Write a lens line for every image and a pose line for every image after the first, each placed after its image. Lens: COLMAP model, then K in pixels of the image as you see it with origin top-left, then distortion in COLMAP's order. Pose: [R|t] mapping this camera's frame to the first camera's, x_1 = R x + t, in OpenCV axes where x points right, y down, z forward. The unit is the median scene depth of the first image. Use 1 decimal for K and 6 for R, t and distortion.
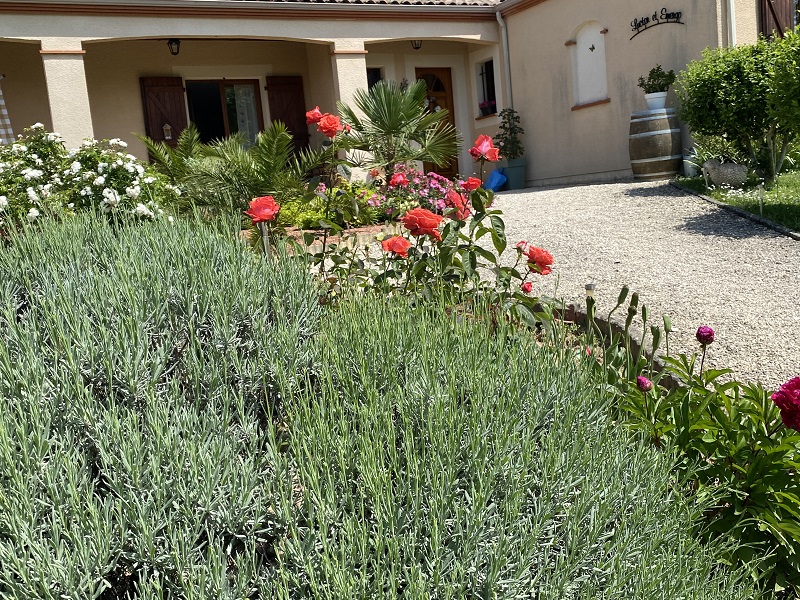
lens RADIAL K [[802.3, 0, 400.0], [0, 802.3, 300.0], [0, 0, 1]] dist [-0.003309, -0.009065]
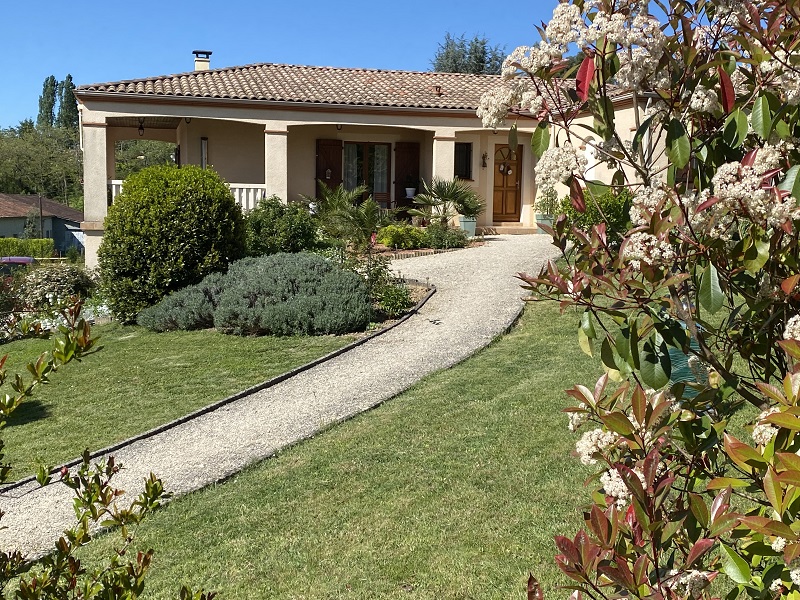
lens RADIAL K [[998.3, 0, 400.0], [0, 998.3, 300.0], [0, 0, 1]] dist [0.242286, -0.790906]
pose [[0.971003, 0.122620, -0.205224, 0.290521], [-0.124865, 0.992172, 0.002026, 0.016092], [0.203866, 0.023658, 0.978713, -0.924210]]
